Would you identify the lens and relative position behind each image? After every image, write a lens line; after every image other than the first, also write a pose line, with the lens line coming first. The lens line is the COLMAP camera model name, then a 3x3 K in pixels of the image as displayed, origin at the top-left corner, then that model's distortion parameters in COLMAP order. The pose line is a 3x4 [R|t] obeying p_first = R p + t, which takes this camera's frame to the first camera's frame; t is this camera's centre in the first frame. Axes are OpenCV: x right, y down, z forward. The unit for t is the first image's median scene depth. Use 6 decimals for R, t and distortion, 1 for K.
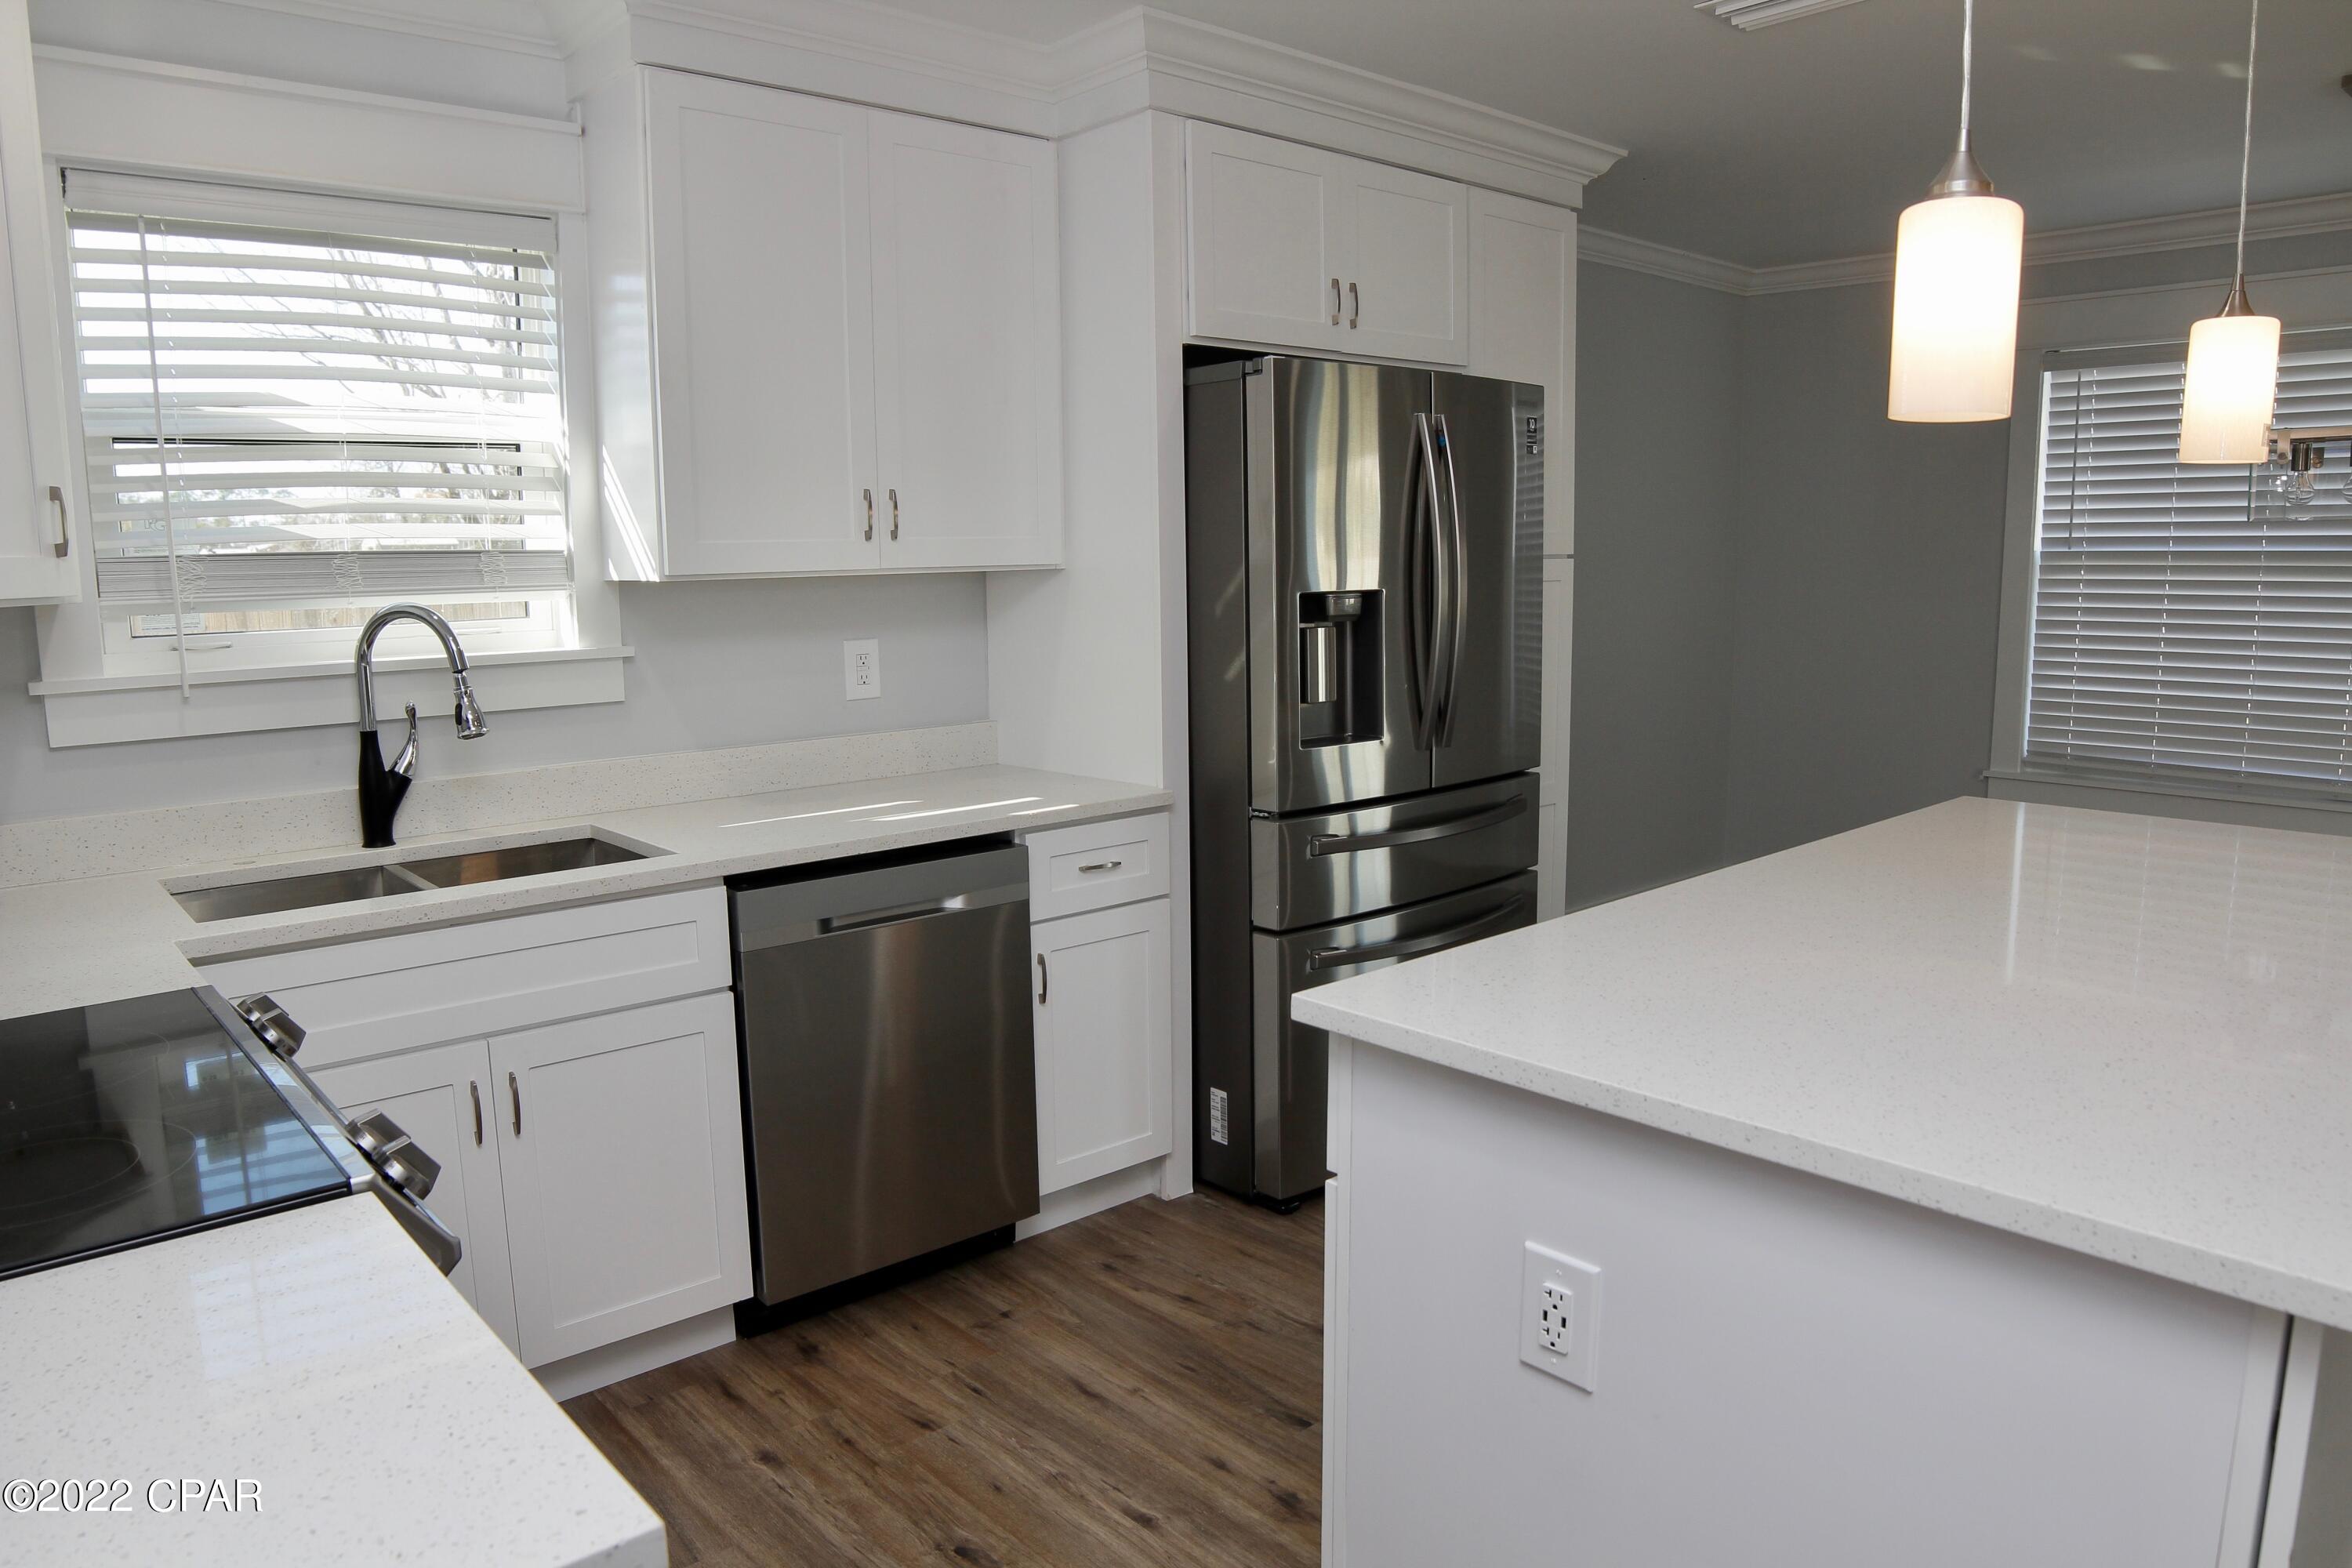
lens RADIAL K [[1556.2, 0, 1175.3], [0, 1556.2, 743.4], [0, 0, 1]] dist [-0.123750, 0.061107]
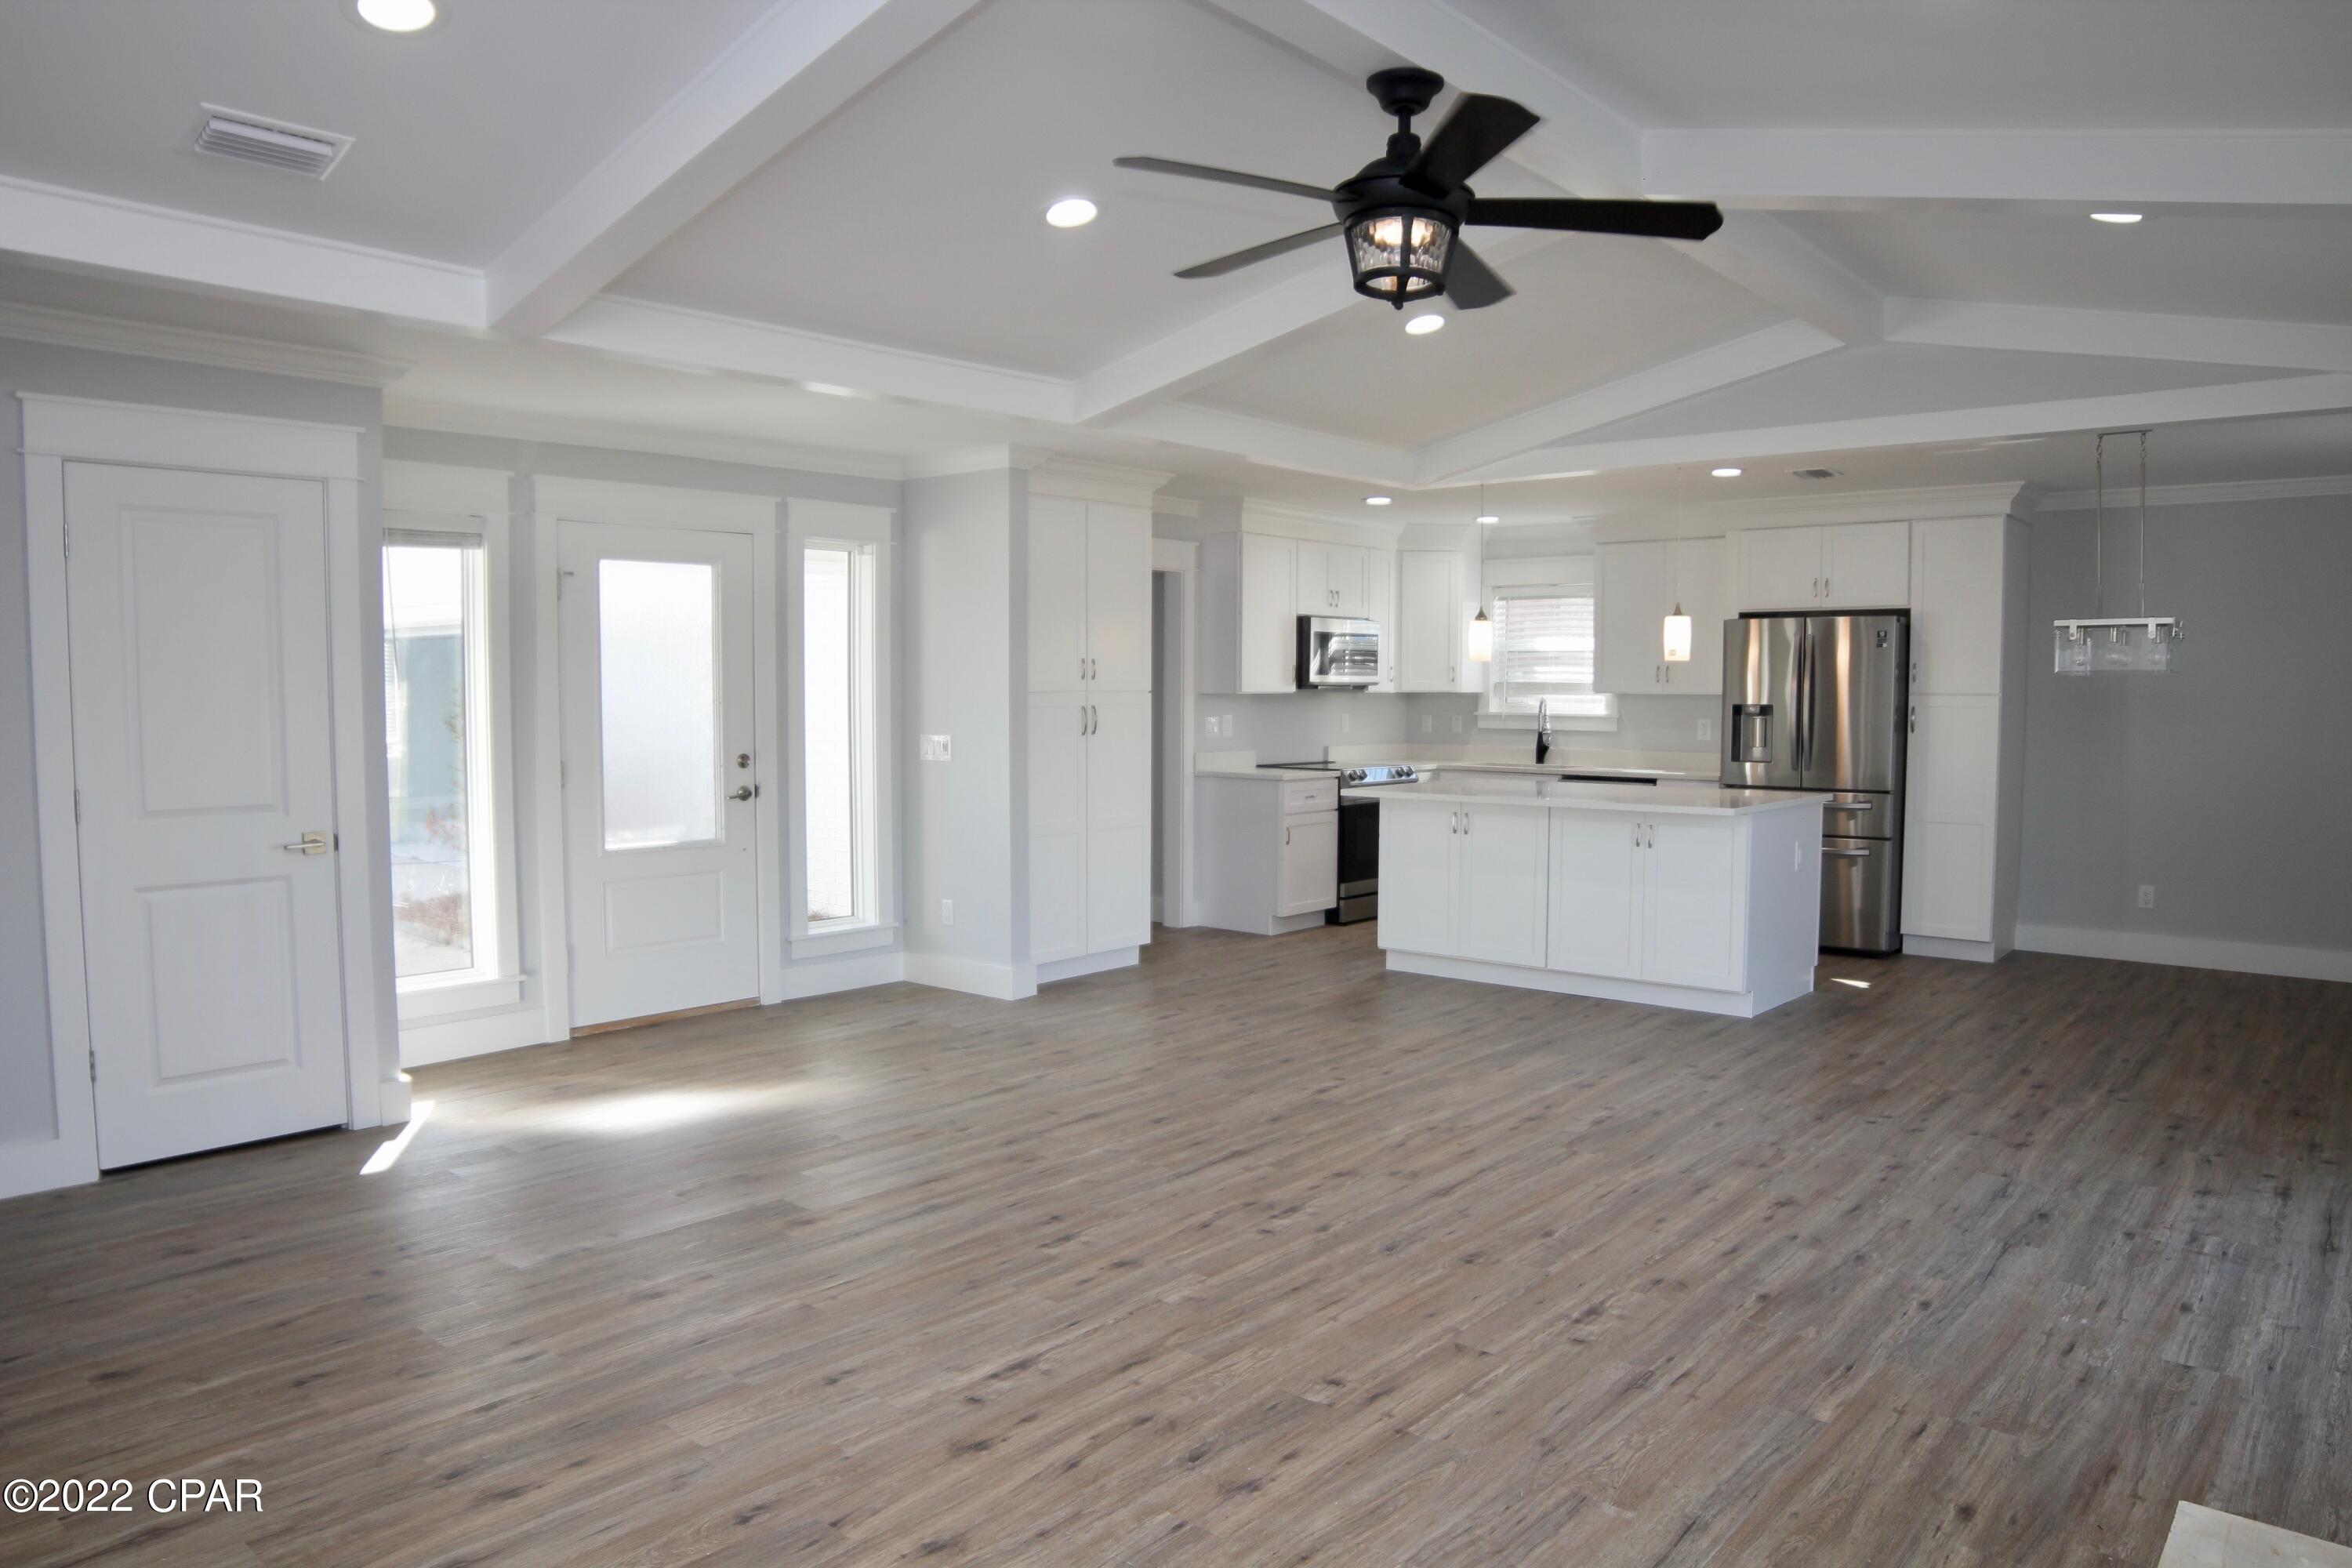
lens RADIAL K [[1537.9, 0, 1145.7], [0, 1537.9, 795.1], [0, 0, 1]] dist [-0.126340, 0.057918]
pose [[0.125279, 0.080448, -0.988855, 2.949473], [-0.132818, 0.989095, 0.063640, 0.033850], [0.983191, 0.123365, 0.134598, -0.396193]]
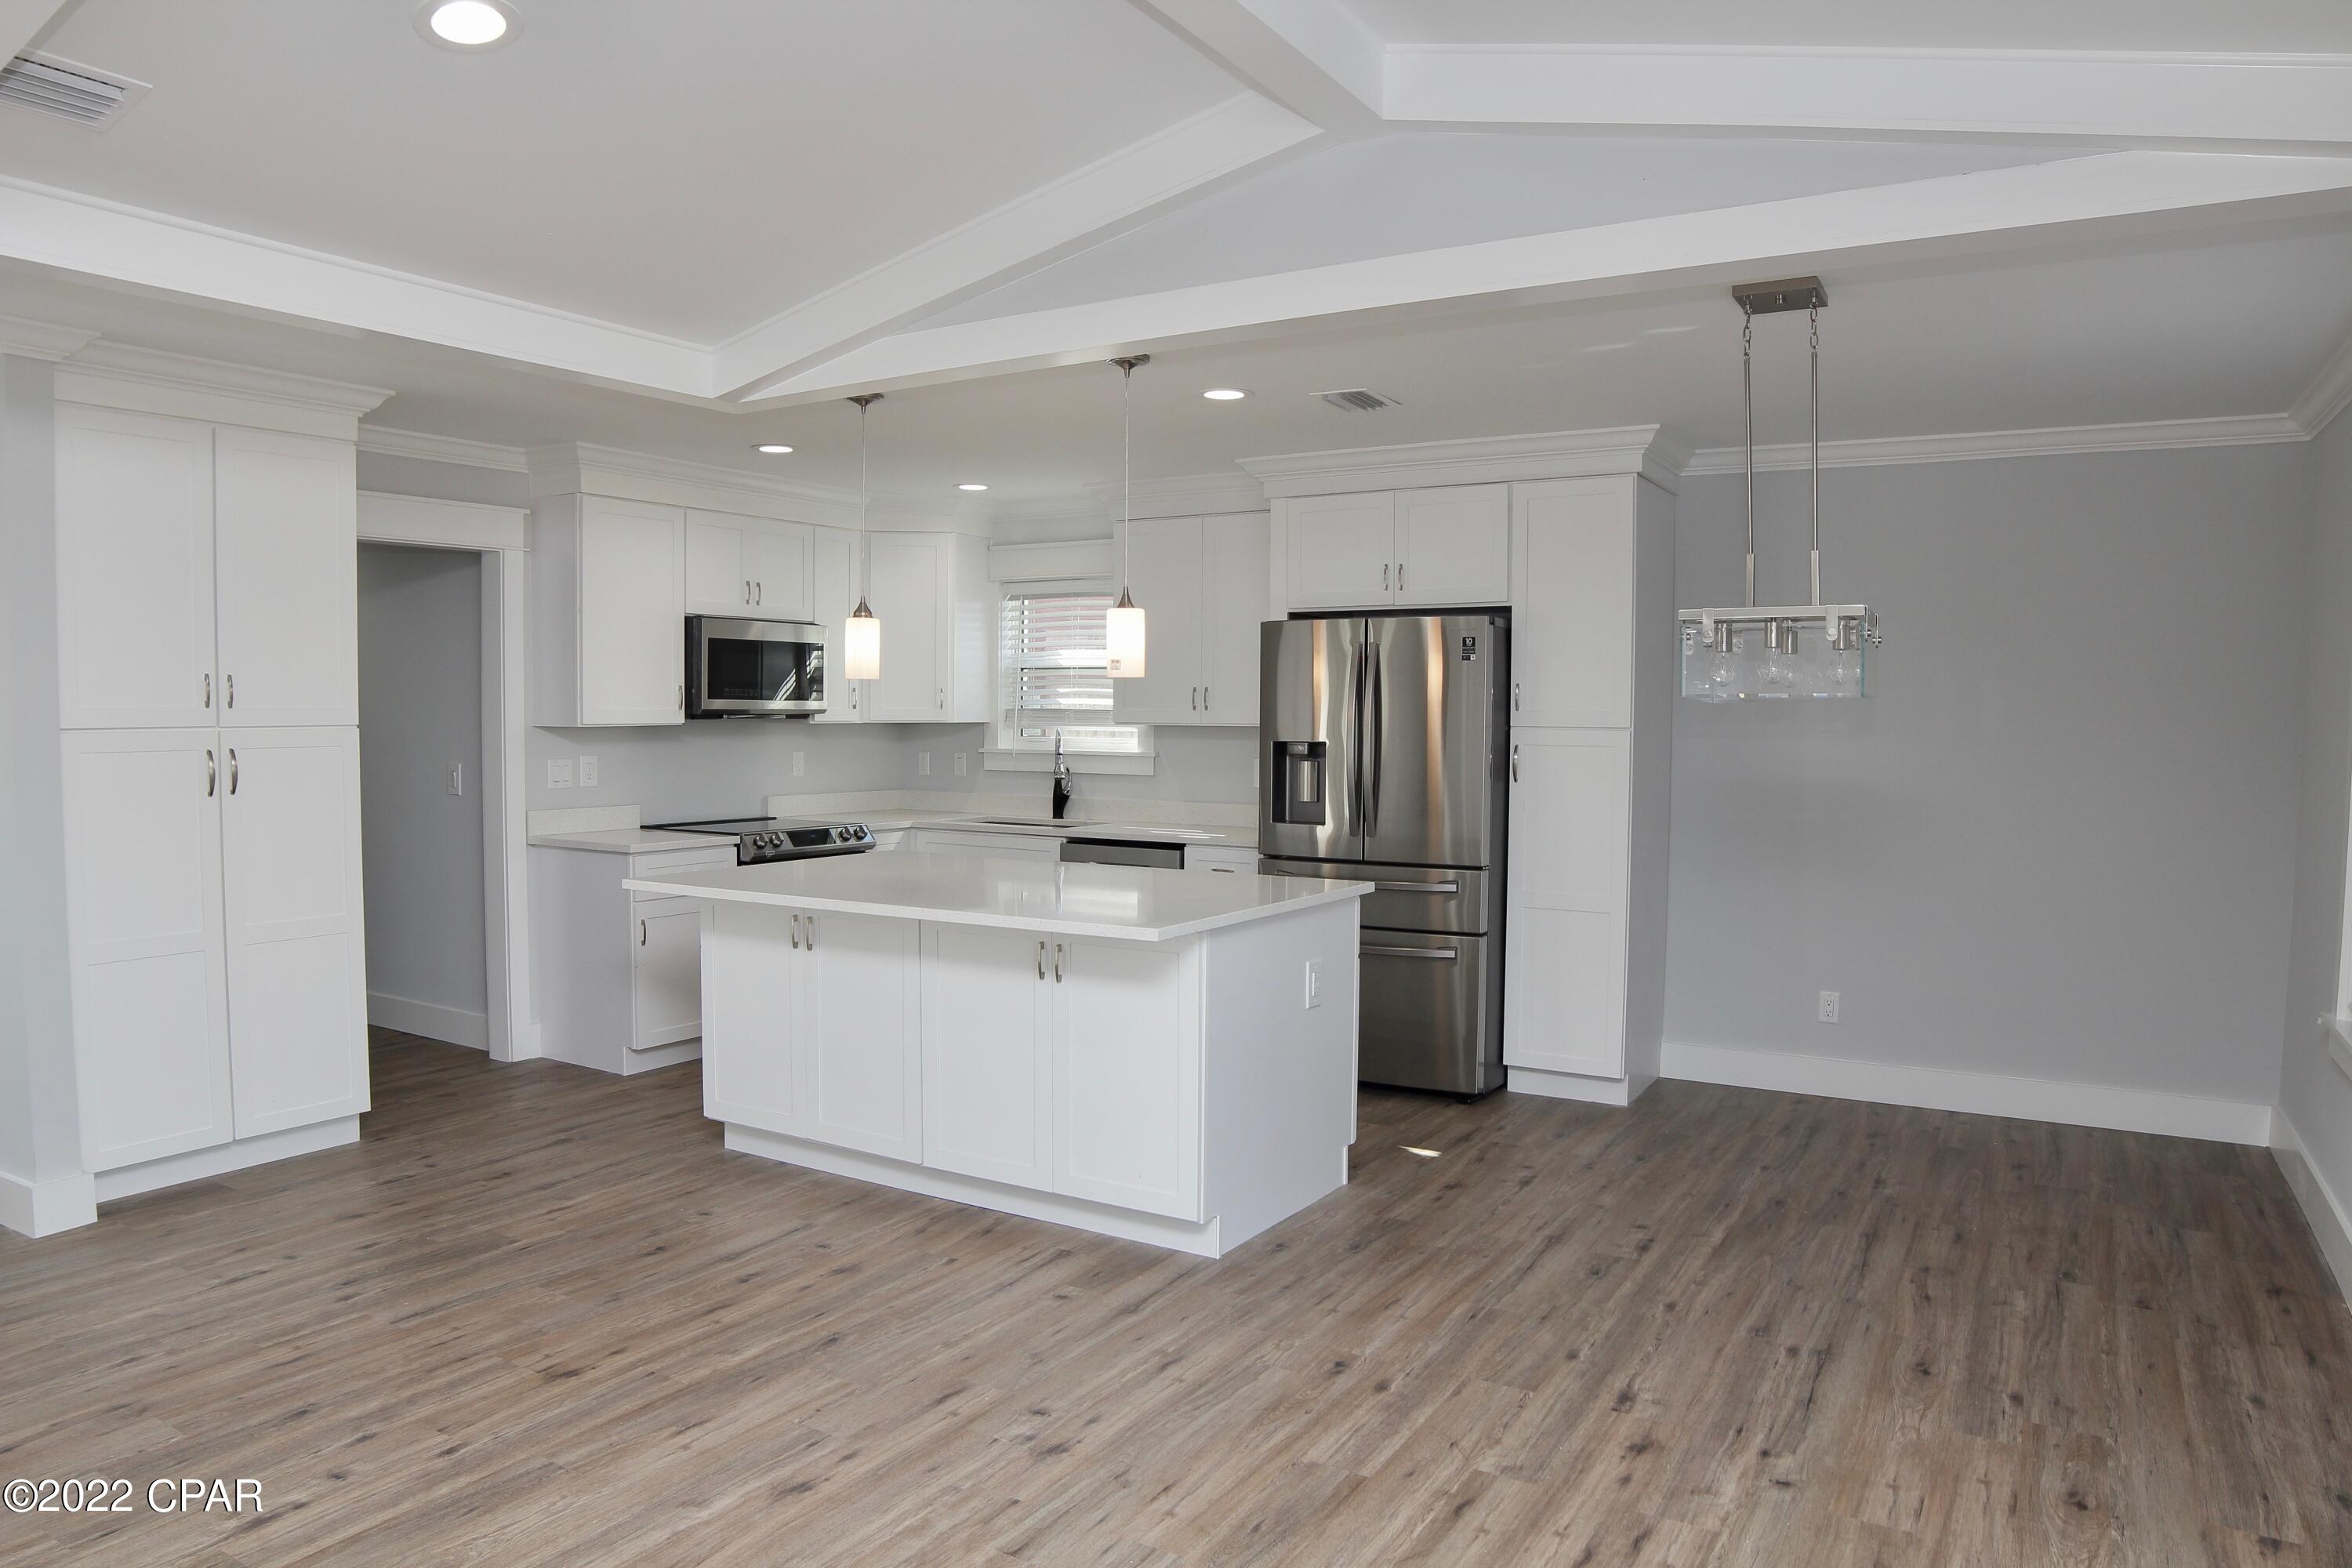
lens RADIAL K [[1537.9, 0, 1145.7], [0, 1537.9, 795.1], [0, 0, 1]] dist [-0.126340, 0.057918]
pose [[0.291205, 0.065959, -0.954384, 2.117282], [-0.135249, 0.990439, 0.027183, -0.068936], [0.947052, 0.121164, 0.297341, 0.337454]]
